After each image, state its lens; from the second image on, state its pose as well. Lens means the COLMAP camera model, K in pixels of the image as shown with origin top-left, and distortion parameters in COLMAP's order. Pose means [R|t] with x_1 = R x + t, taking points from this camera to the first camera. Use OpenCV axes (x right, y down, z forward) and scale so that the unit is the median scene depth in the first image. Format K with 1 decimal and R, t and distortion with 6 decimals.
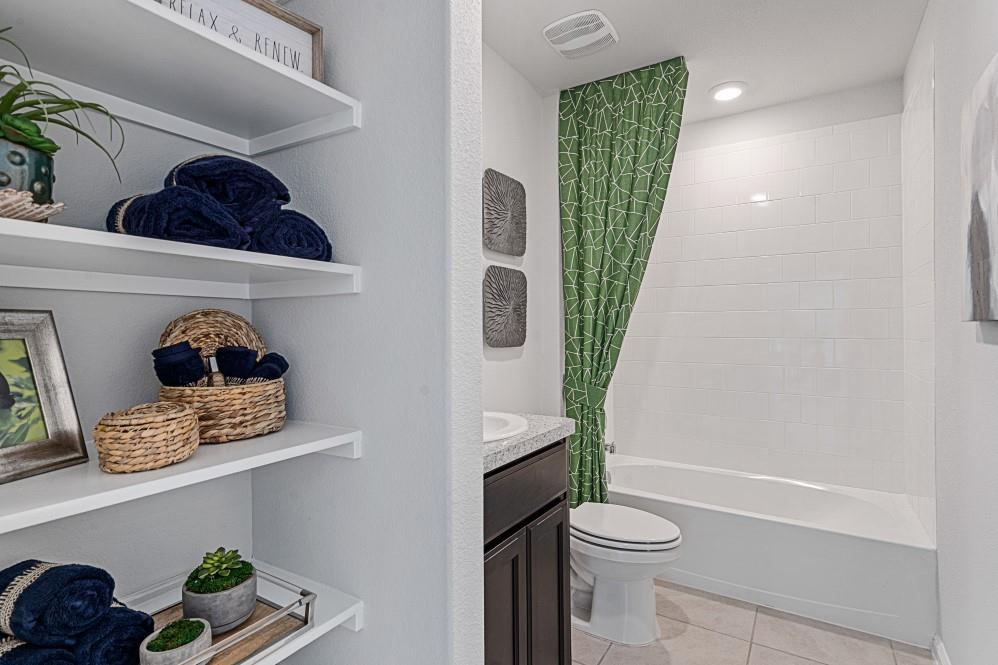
lens RADIAL K [[496.2, 0, 503.0], [0, 496.2, 331.3], [0, 0, 1]] dist [0.003611, 0.000840]
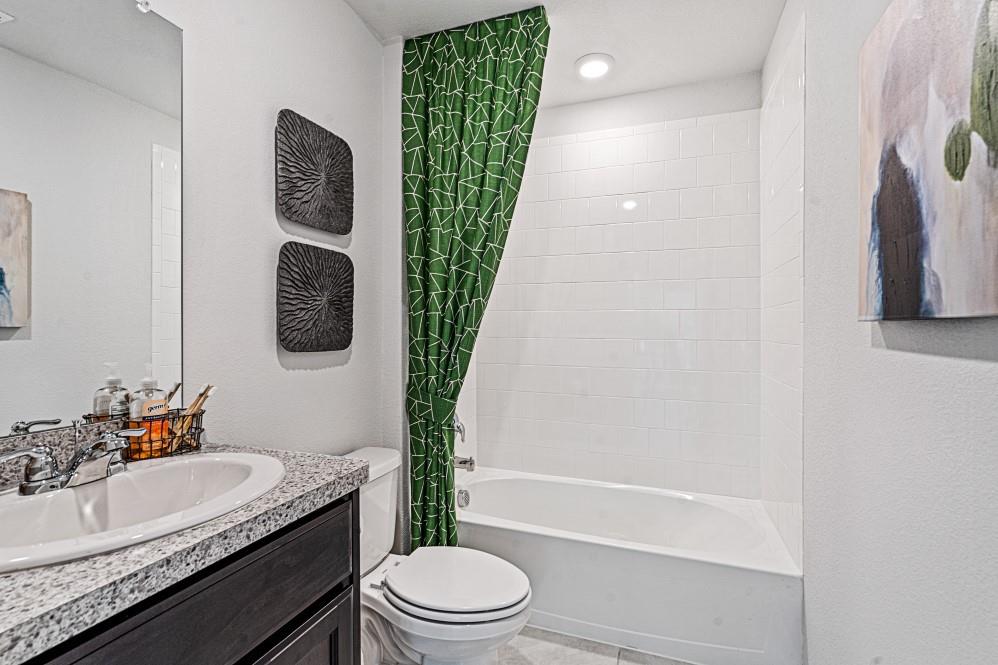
lens RADIAL K [[465.7, 0, 501.2], [0, 465.7, 333.3], [0, 0, 1]] dist [-0.000289, 0.000170]
pose [[0.977463, 0.004144, 0.211068, 0.120003], [-0.005271, 0.999975, 0.004778, -0.000894], [-0.211043, -0.005783, 0.977460, 0.223942]]
